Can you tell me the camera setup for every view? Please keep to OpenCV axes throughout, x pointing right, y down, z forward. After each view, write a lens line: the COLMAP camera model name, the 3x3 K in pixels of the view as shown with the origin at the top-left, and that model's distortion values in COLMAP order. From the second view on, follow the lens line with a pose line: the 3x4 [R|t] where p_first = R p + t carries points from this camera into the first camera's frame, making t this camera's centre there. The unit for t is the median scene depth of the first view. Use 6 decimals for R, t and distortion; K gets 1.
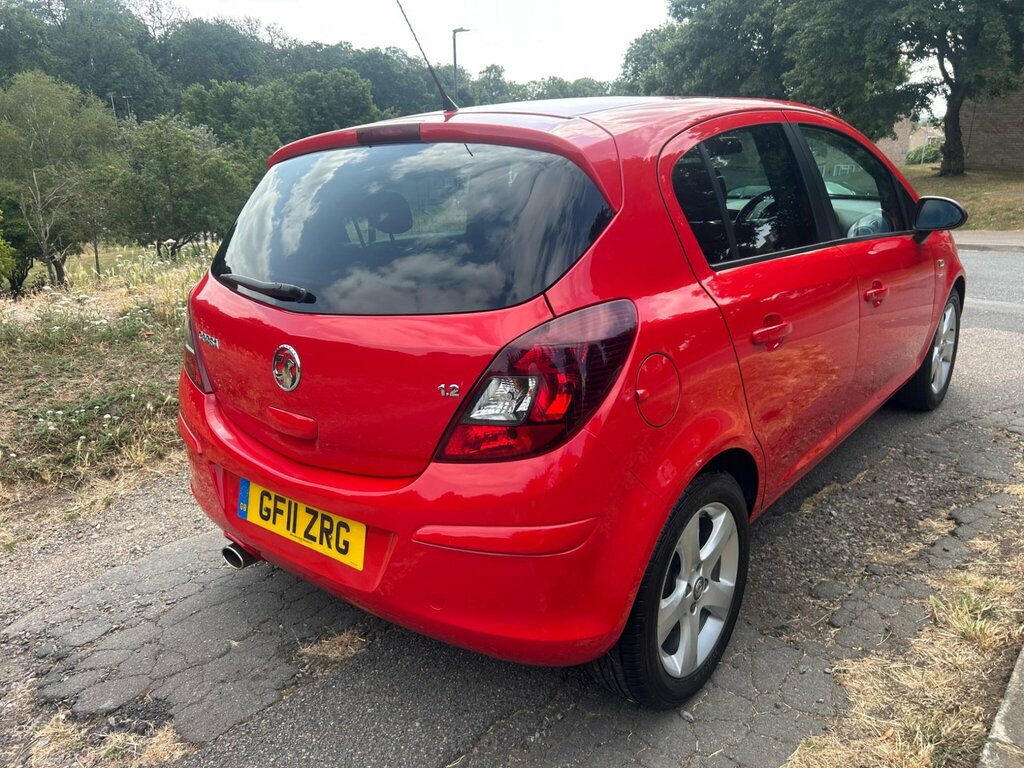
lens RADIAL K [[761.6, 0, 515.8], [0, 761.6, 389.1], [0, 0, 1]] dist [0.050469, -0.032155]
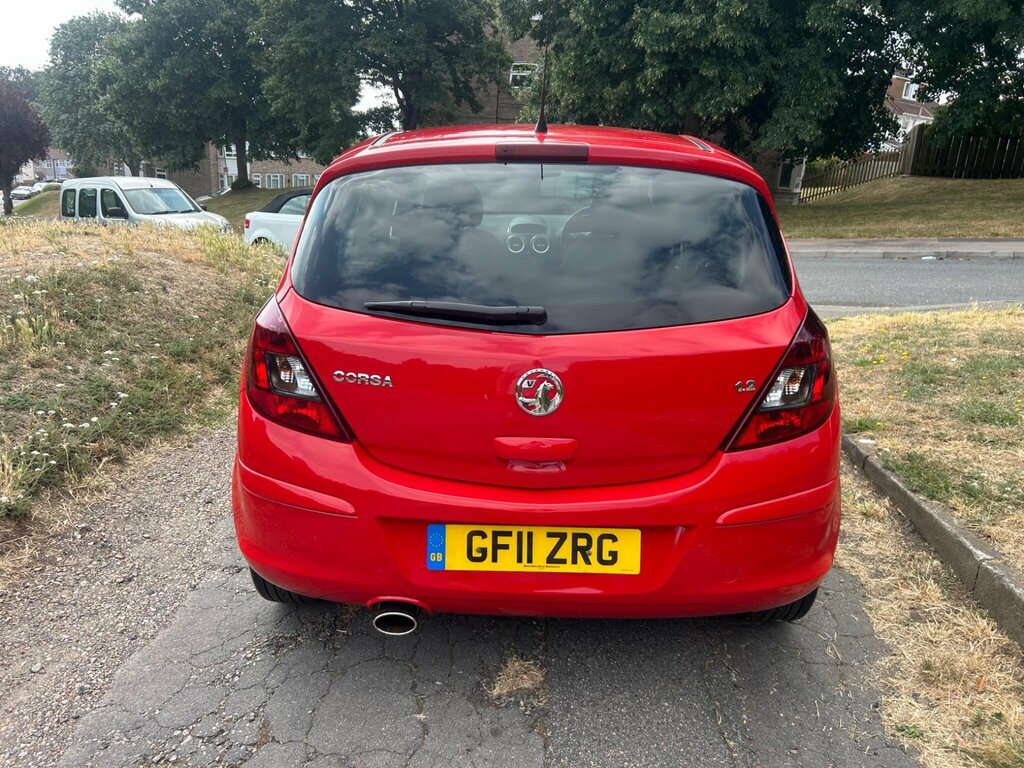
lens RADIAL K [[761.6, 0, 491.7], [0, 761.6, 383.8], [0, 0, 1]] dist [0.050469, -0.032155]
pose [[0.799057, -0.129387, 0.587169, -0.853141], [0.137801, 0.989987, 0.030622, -0.070749], [-0.585251, 0.056443, 0.808885, 0.235727]]
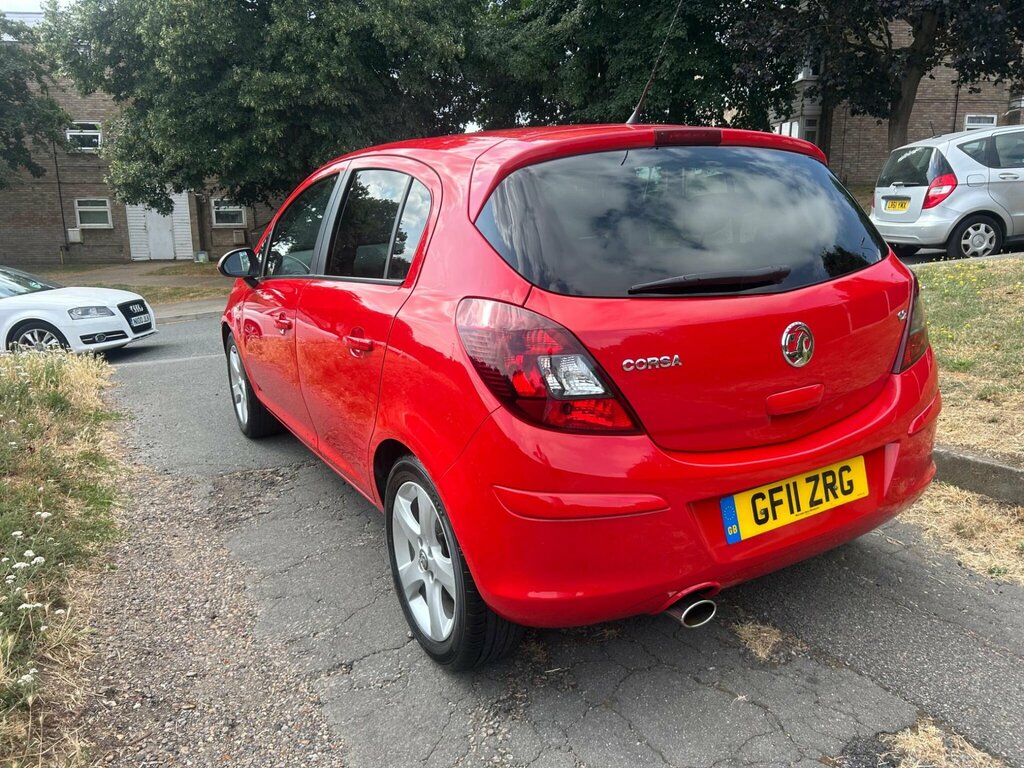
lens RADIAL K [[761.6, 0, 508.5], [0, 761.6, 384.1], [0, 0, 1]] dist [0.050469, -0.032155]
pose [[0.371042, -0.196524, 0.907583, -1.303769], [0.309390, 0.947672, 0.078719, -0.168173], [-0.875560, 0.251589, 0.412428, 0.866185]]
